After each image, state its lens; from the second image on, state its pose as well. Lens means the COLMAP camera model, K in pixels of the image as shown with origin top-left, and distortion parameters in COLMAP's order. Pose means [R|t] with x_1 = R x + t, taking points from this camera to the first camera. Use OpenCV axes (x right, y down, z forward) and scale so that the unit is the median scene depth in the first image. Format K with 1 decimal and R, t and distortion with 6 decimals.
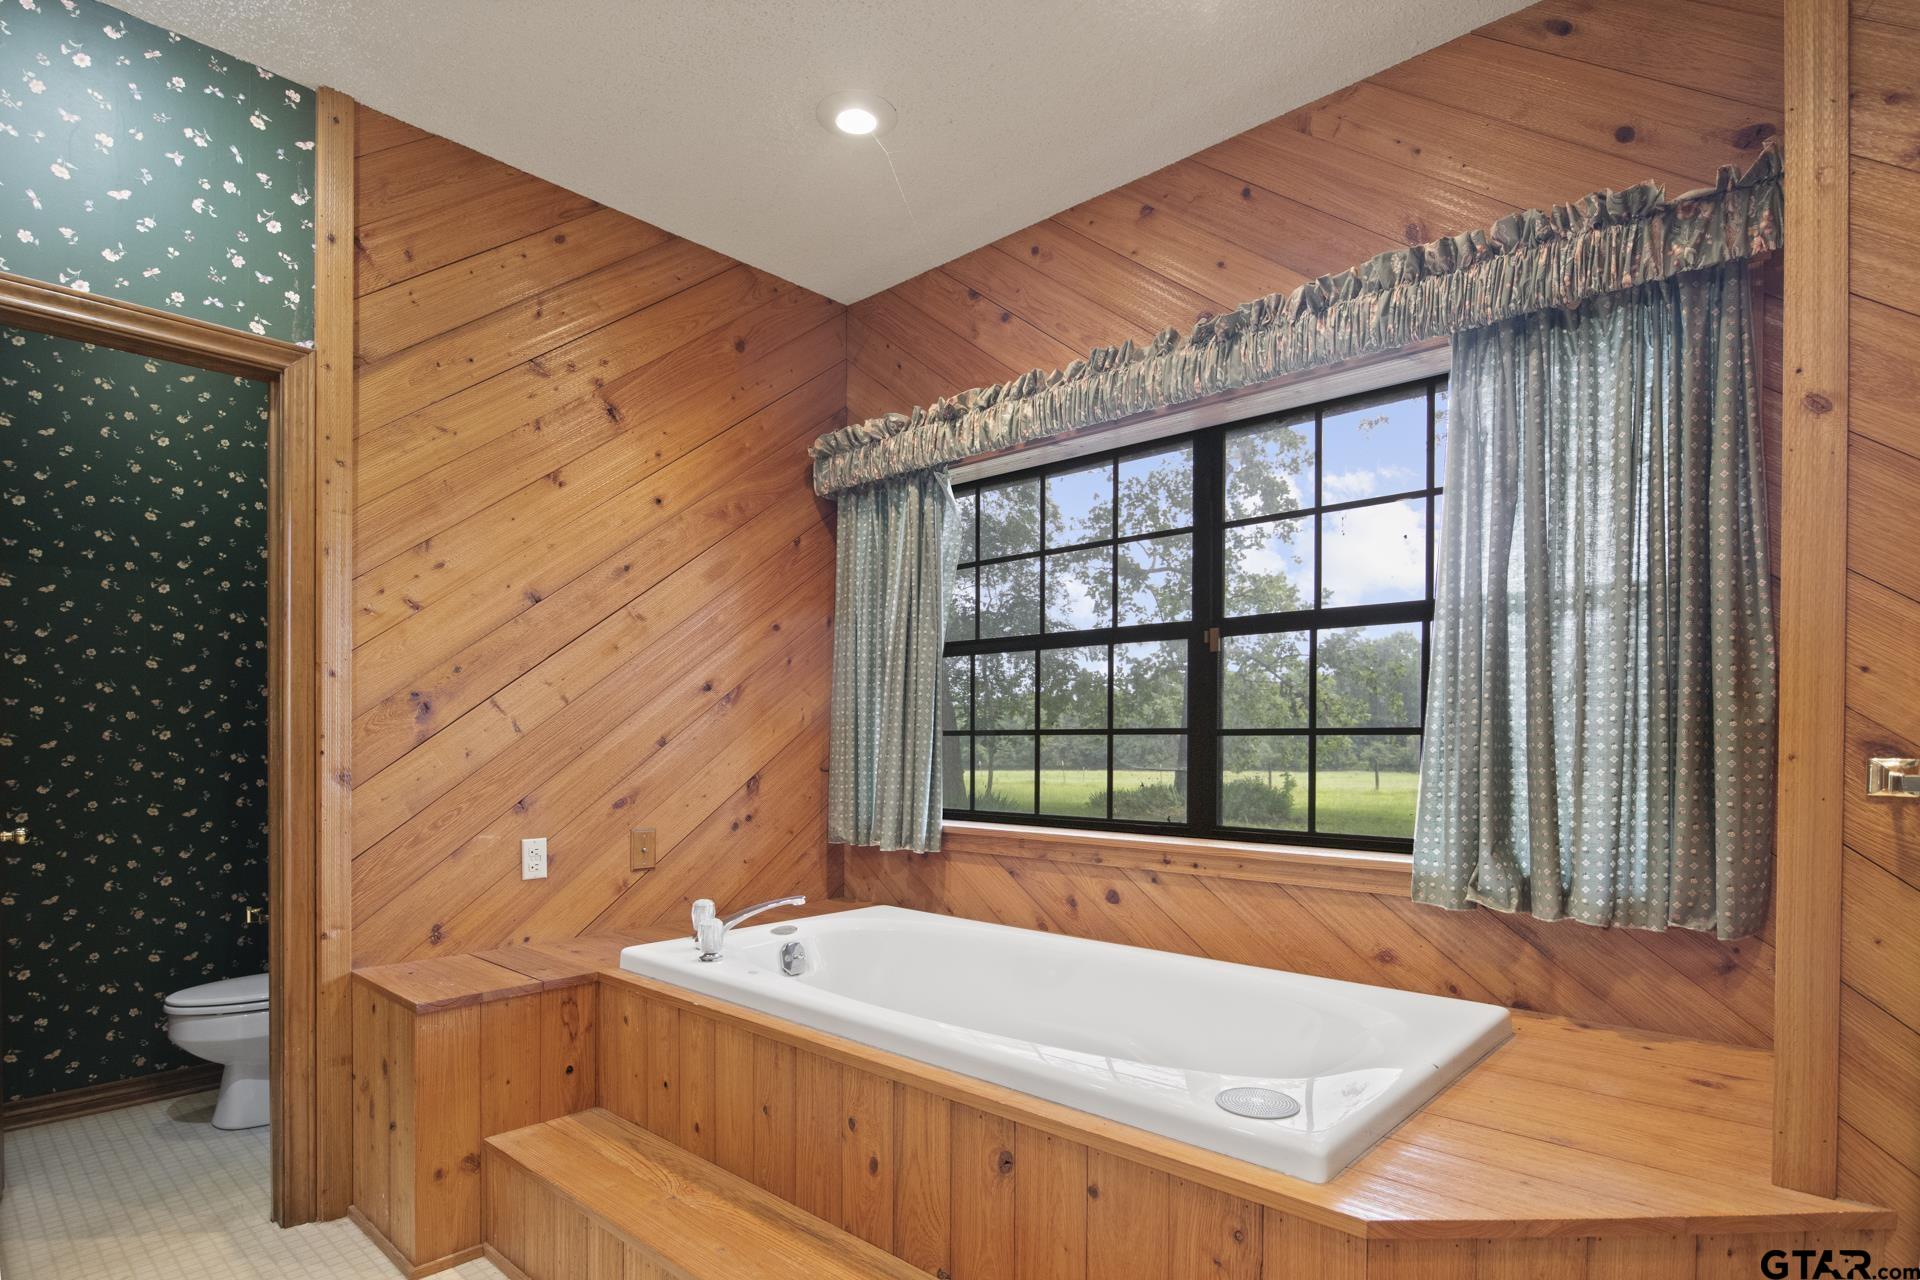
lens RADIAL K [[1010.8, 0, 961.3], [0, 1010.8, 731.0], [0, 0, 1]] dist [-0.002477, -0.000197]
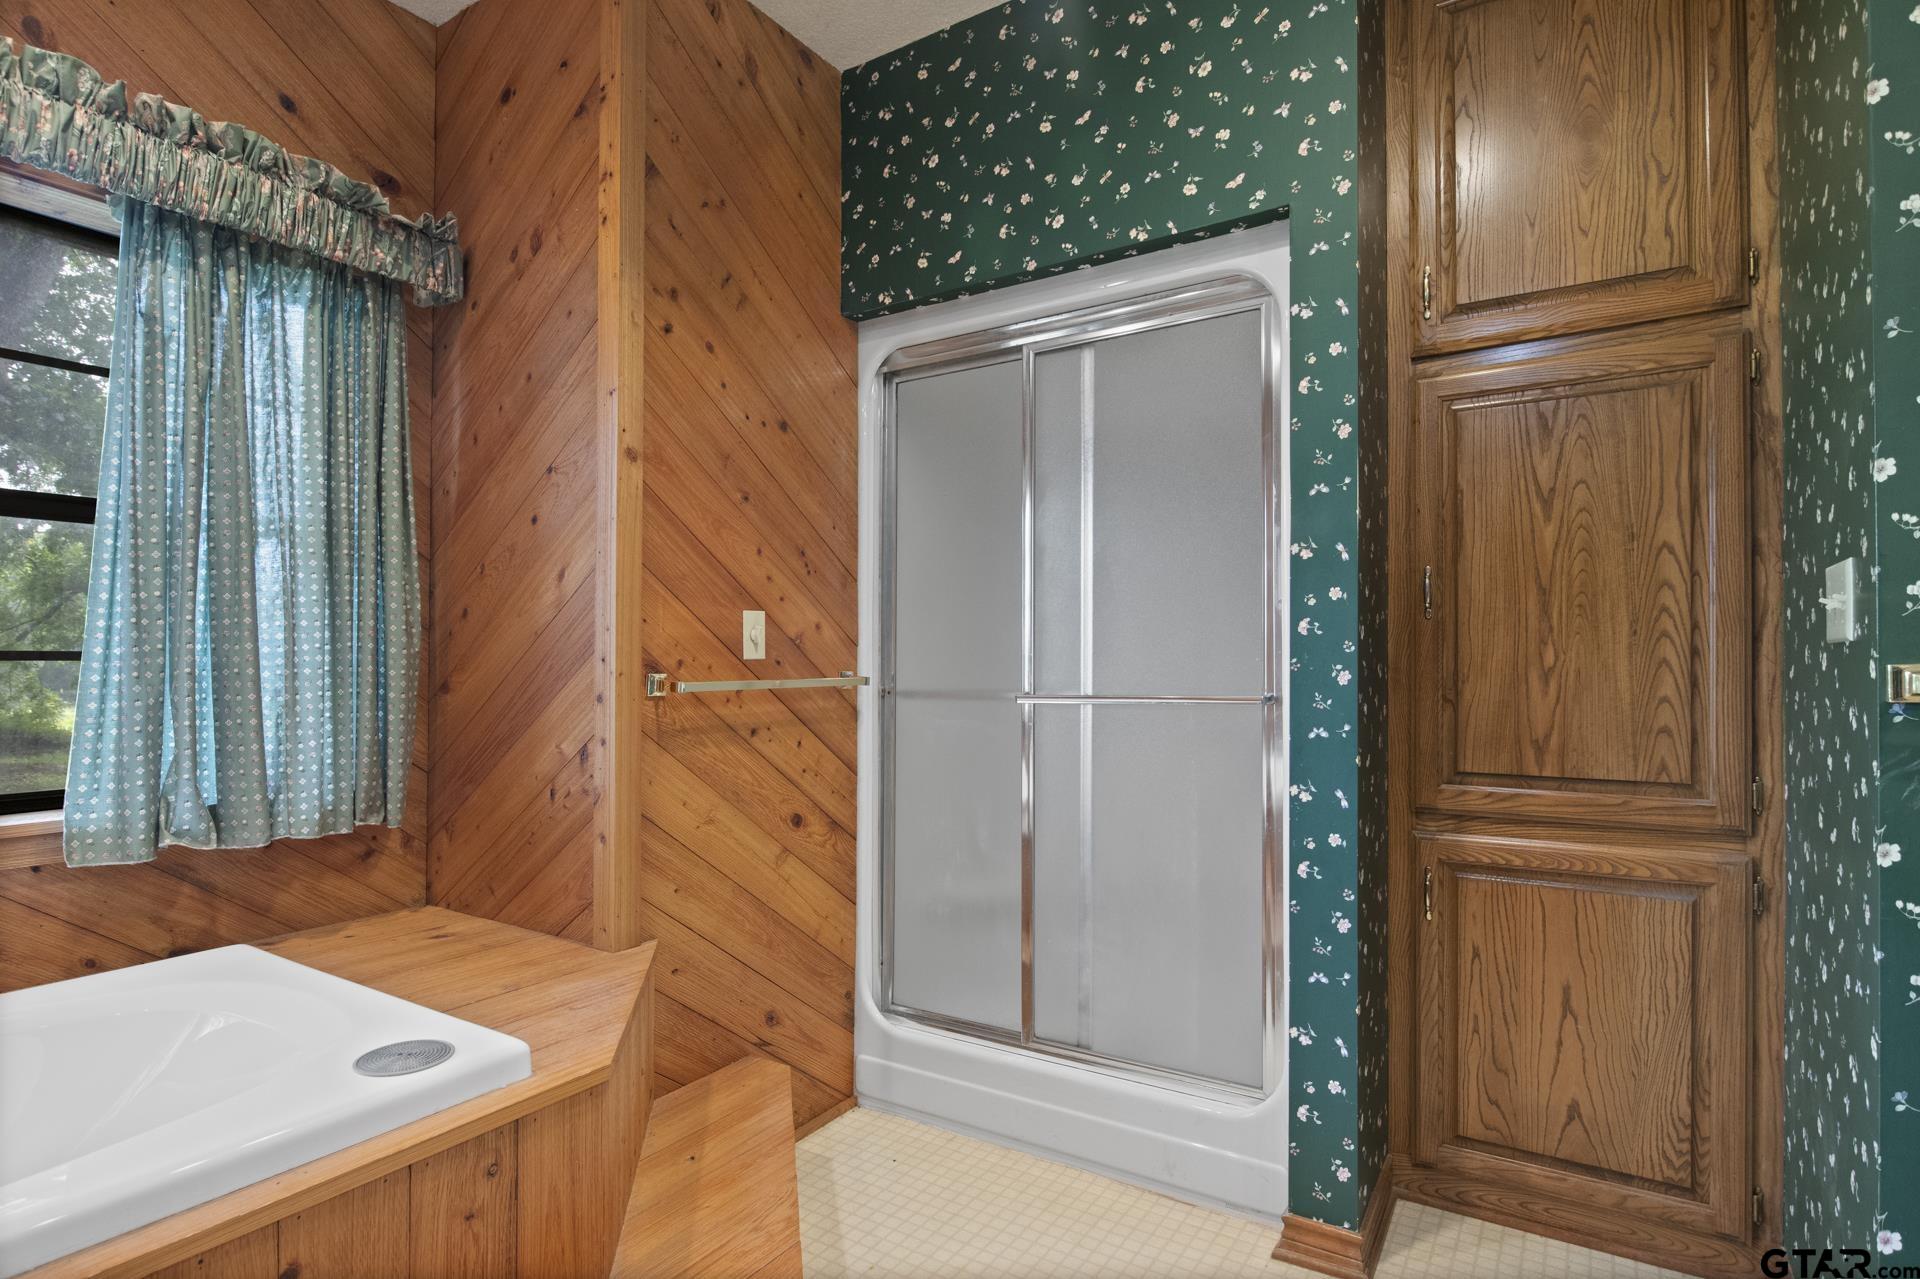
lens RADIAL K [[980.2, 0, 957.2], [0, 980.2, 650.9], [0, 0, 1]] dist [-0.004757, -0.000731]
pose [[-0.163593, 0.014749, 0.986418, -0.475482], [0.000383, 0.999889, -0.014887, 0.008651], [-0.986528, -0.002058, -0.163580, 0.459980]]
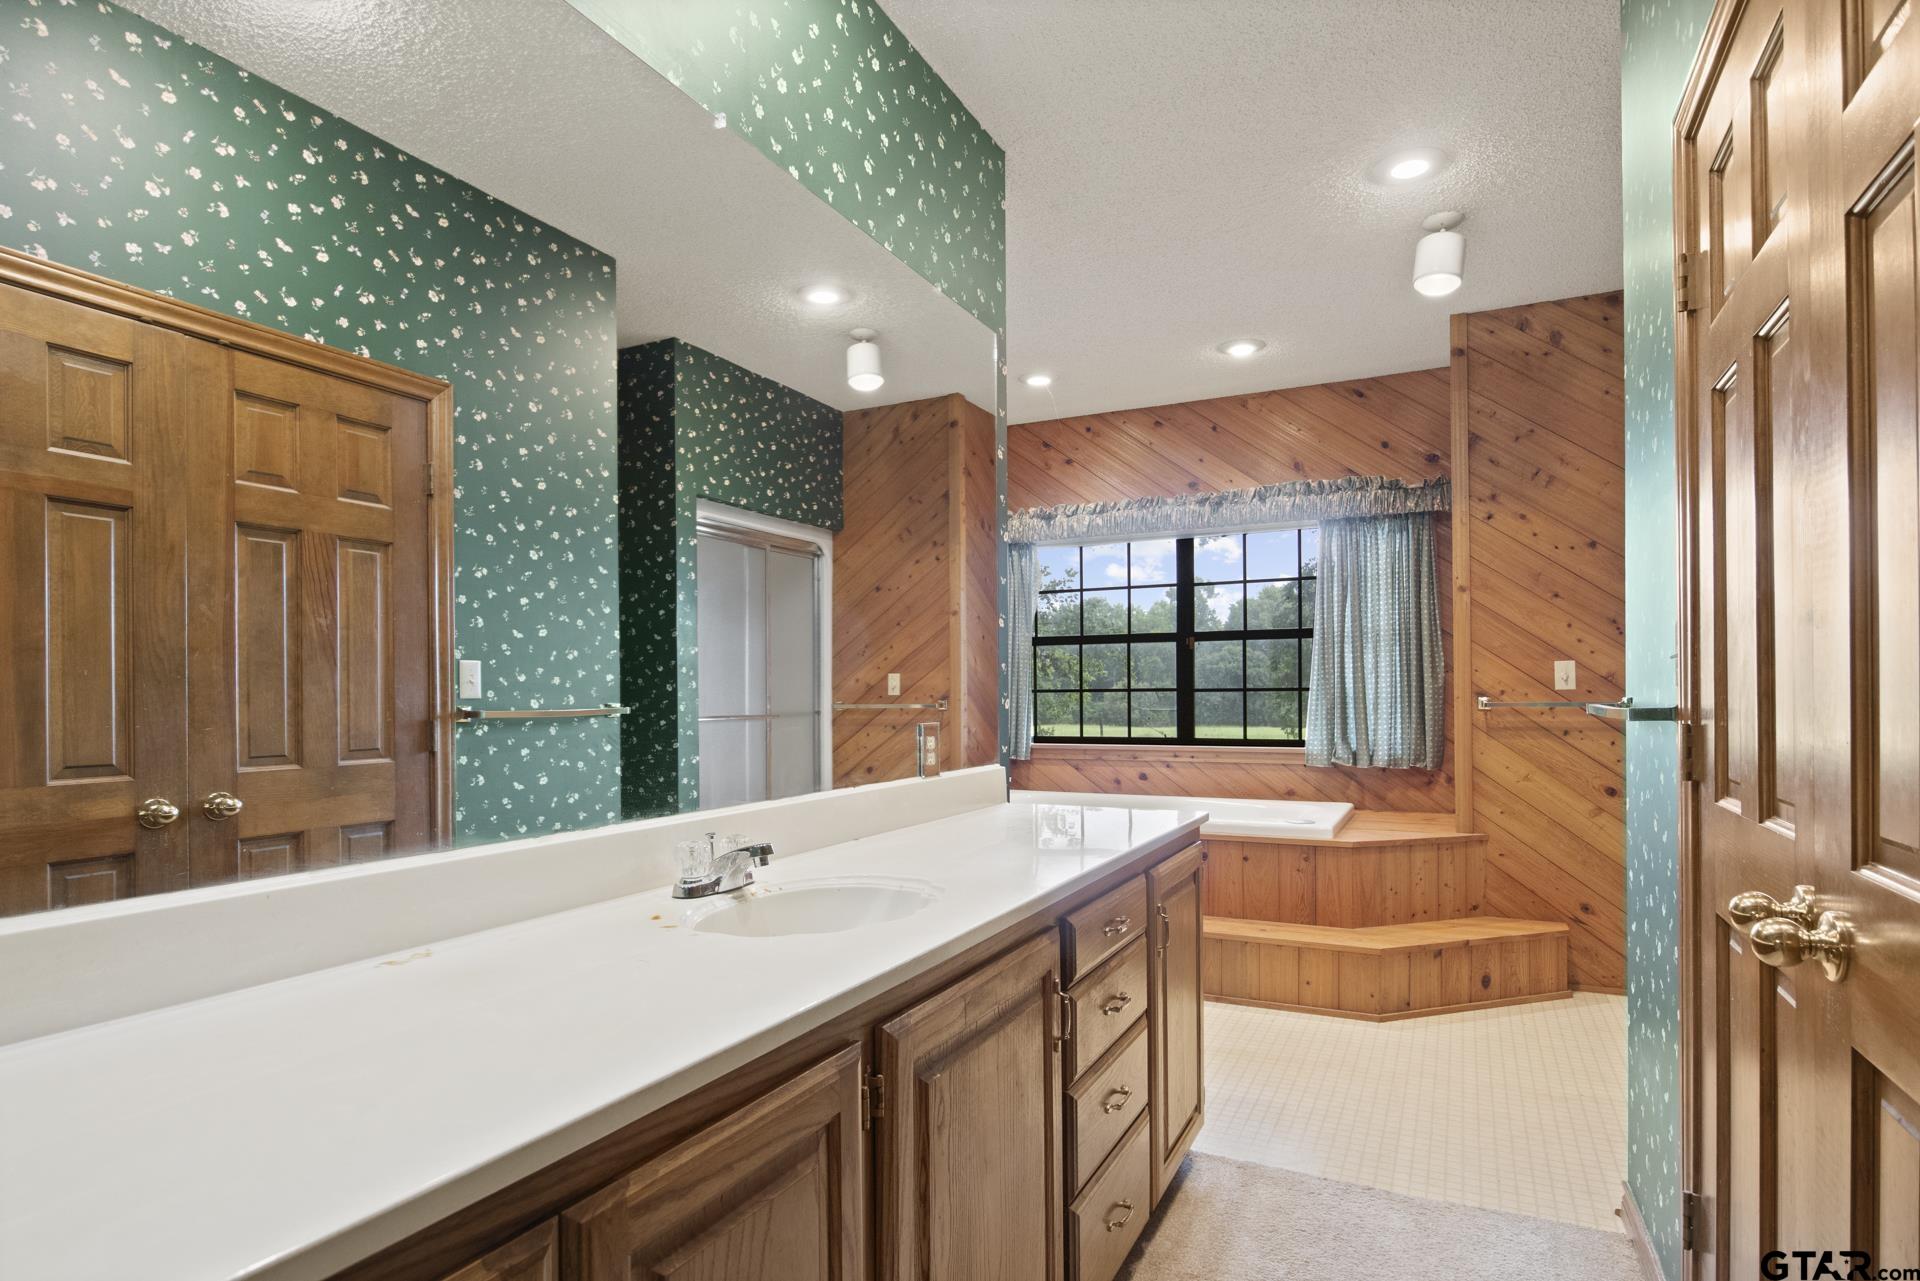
lens RADIAL K [[980.2, 0, 957.2], [0, 980.2, 651.9], [0, 0, 1]] dist [-0.004757, -0.000731]
pose [[0.964499, 0.007961, 0.263967, -0.956466], [0.002365, 0.999245, -0.038779, -0.000863], [-0.264076, 0.038027, 0.963752, -0.986482]]
